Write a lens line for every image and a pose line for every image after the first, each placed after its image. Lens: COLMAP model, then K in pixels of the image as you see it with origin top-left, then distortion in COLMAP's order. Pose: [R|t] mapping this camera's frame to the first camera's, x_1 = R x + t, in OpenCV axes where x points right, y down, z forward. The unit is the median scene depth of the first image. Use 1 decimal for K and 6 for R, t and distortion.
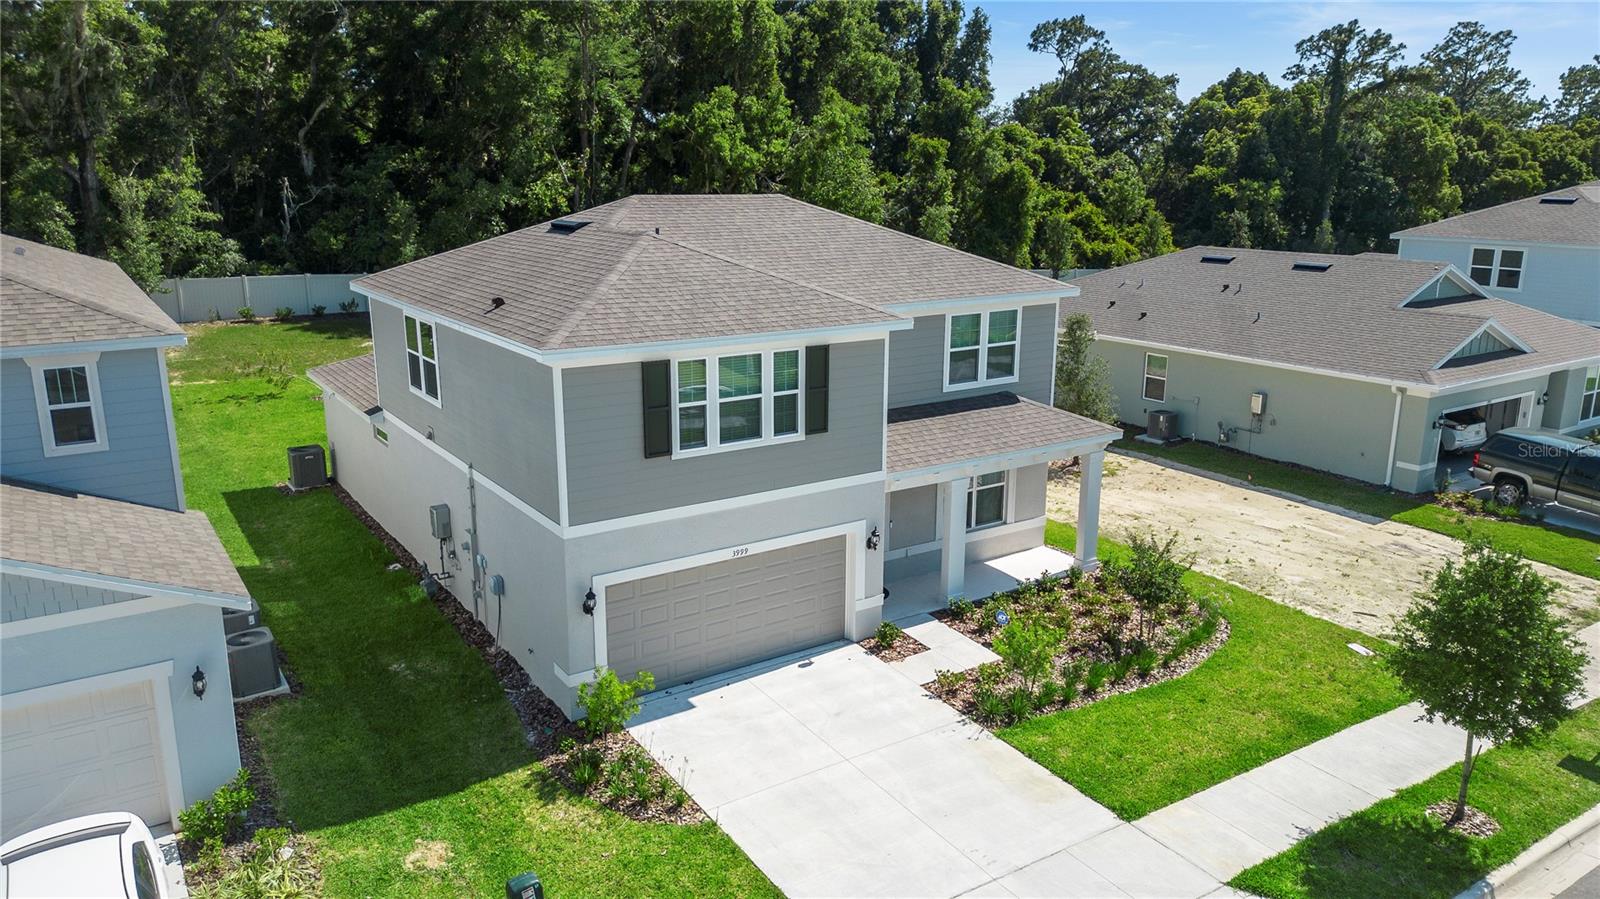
lens RADIAL K [[1122.0, 0, 802.8], [0, 1122.0, 450.4], [0, 0, 1]] dist [0.048864, -0.042669]
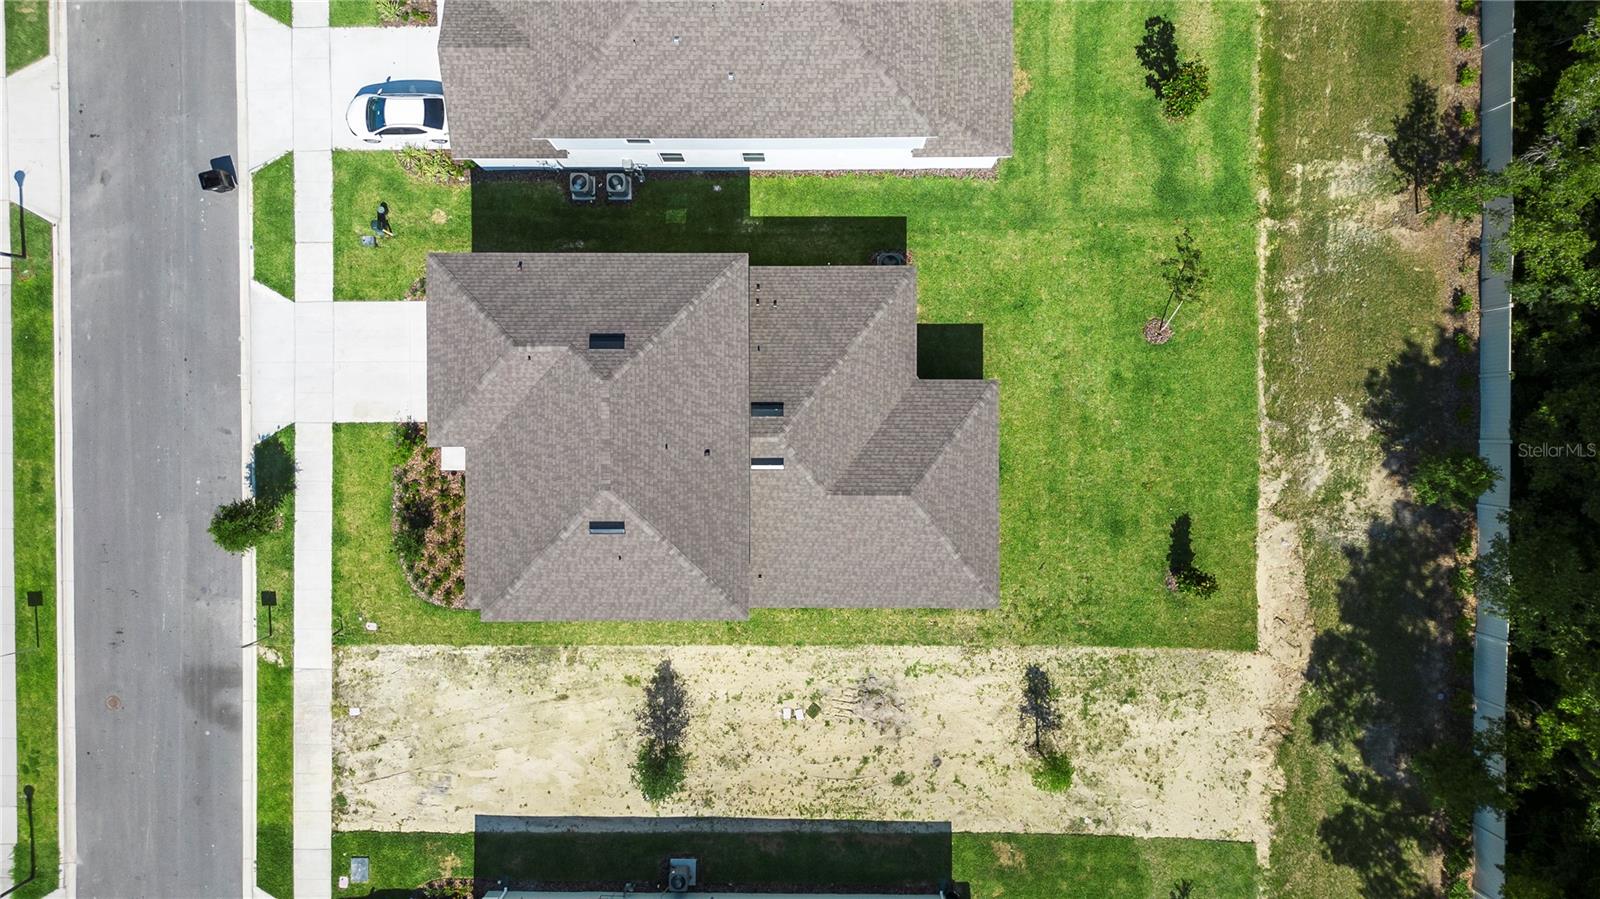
lens RADIAL K [[1122.0, 0, 792.7], [0, 1122.0, 442.3], [0, 0, 1]] dist [0.048864, -0.042669]
pose [[-0.554585, 0.832049, 0.011393, -0.285893], [-0.186726, -0.137777, 0.972703, -2.148412], [0.810906, 0.537319, 0.231775, 1.025977]]
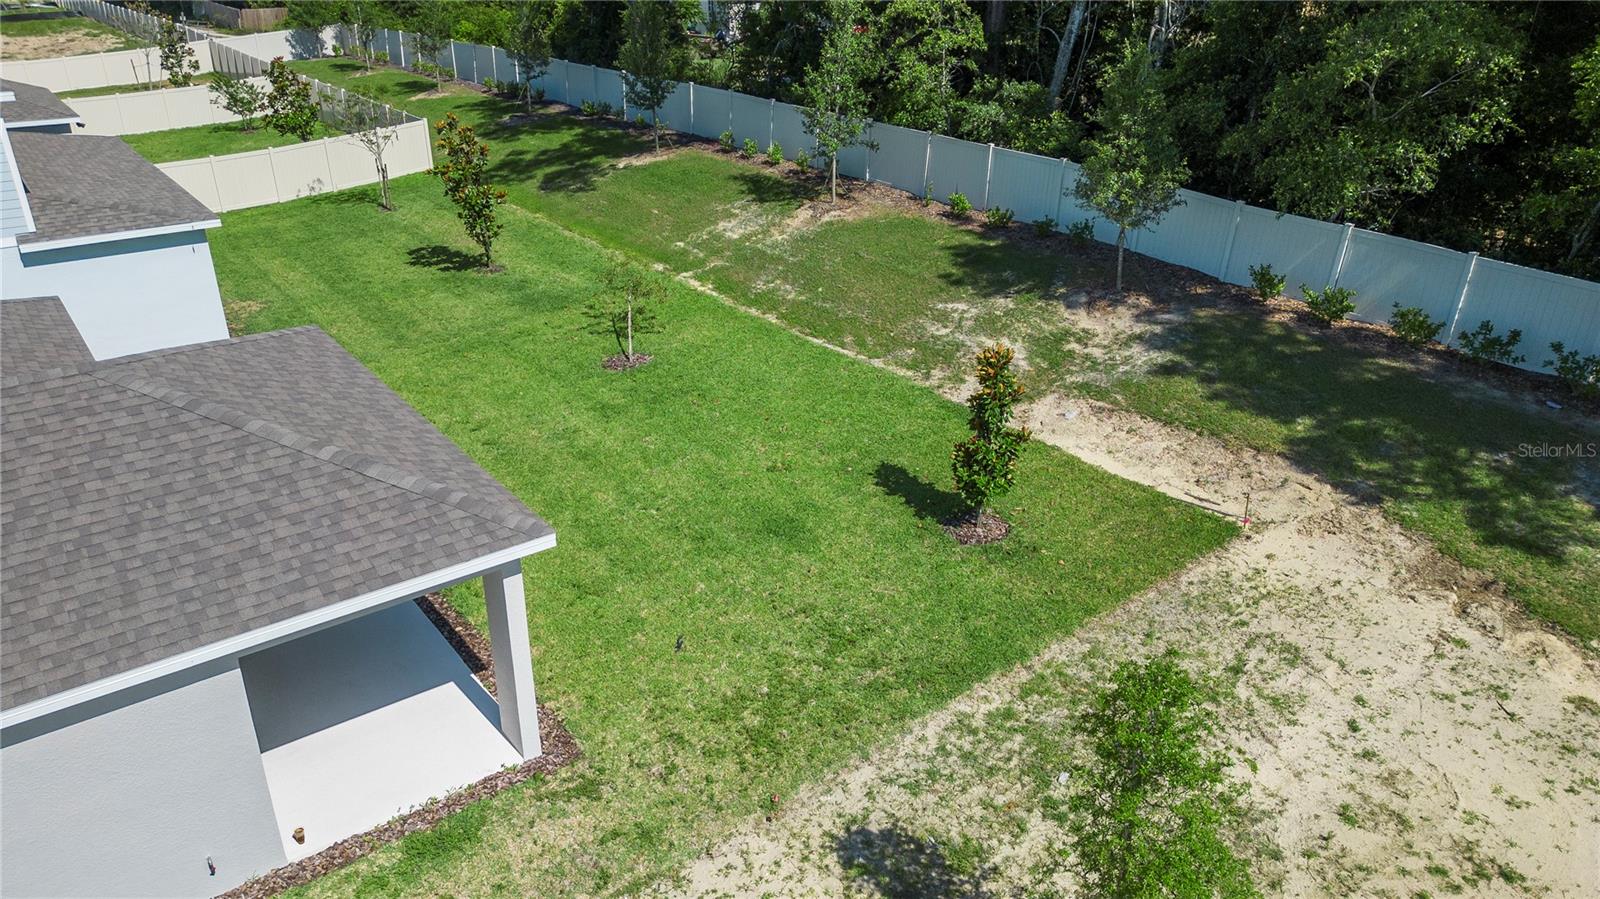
lens RADIAL K [[1122.0, 0, 790.5], [0, 1122.0, 447.8], [0, 0, 1]] dist [0.048864, -0.042669]
pose [[0.053835, 0.415737, -0.907890, 0.320627], [-0.243908, 0.887143, 0.391773, -0.535037], [0.968303, 0.200350, 0.149161, 2.014207]]
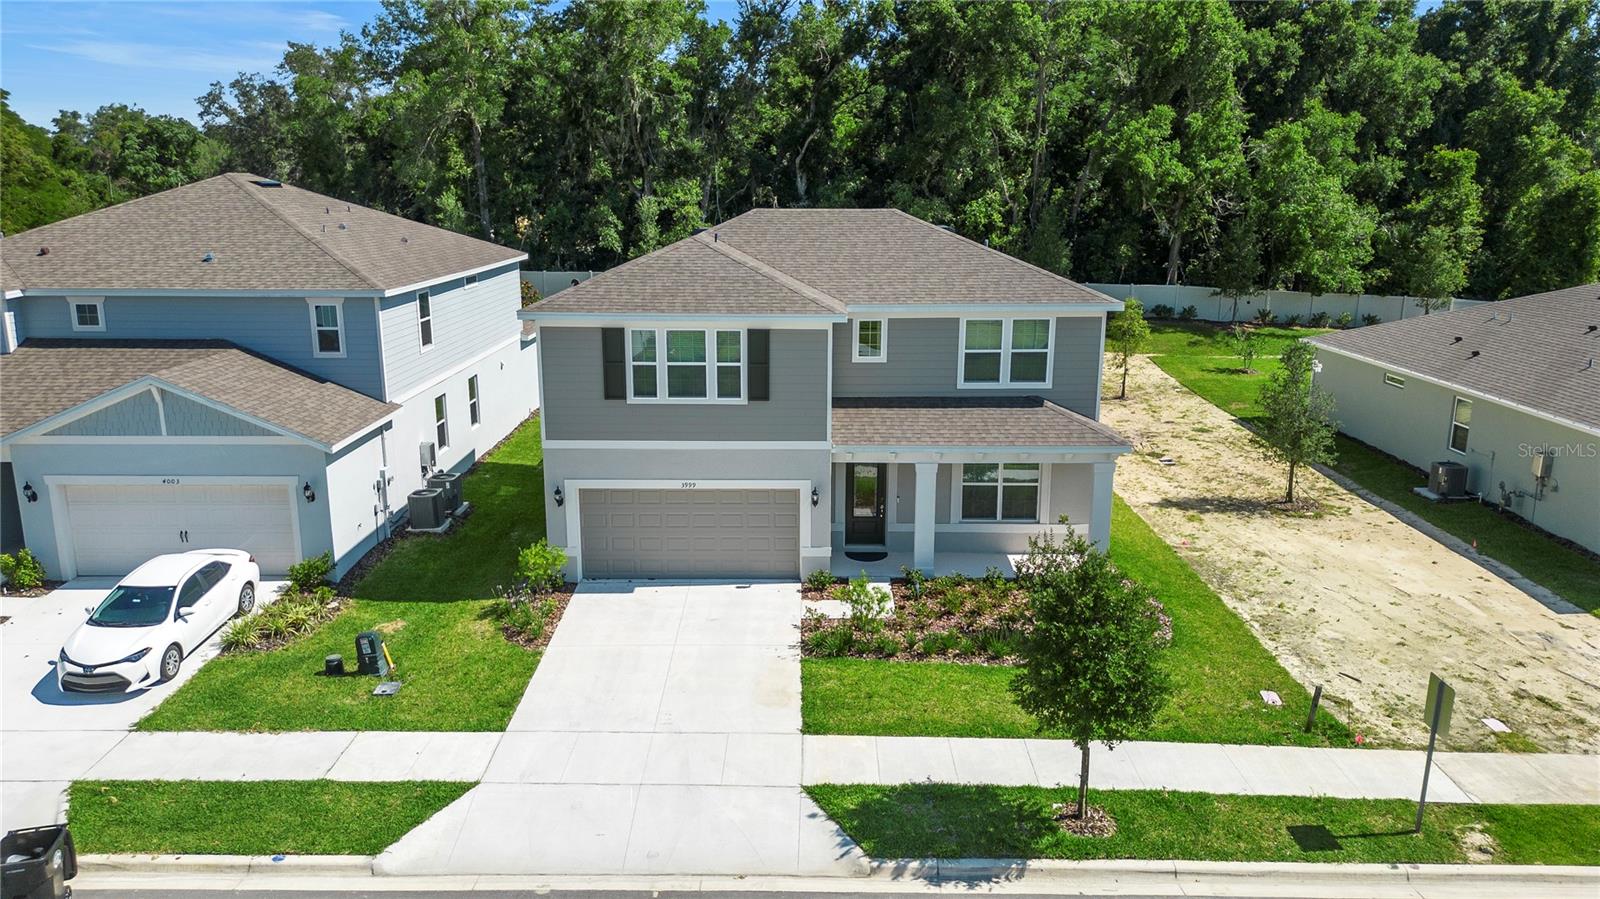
lens RADIAL K [[1122.0, 0, 802.3], [0, 1122.0, 455.9], [0, 0, 1]] dist [0.048864, -0.042669]
pose [[0.828989, 0.129270, -0.544121, 0.696719], [-0.135036, 0.990400, 0.029563, 0.001889], [0.542718, 0.048968, 0.838486, -0.007373]]
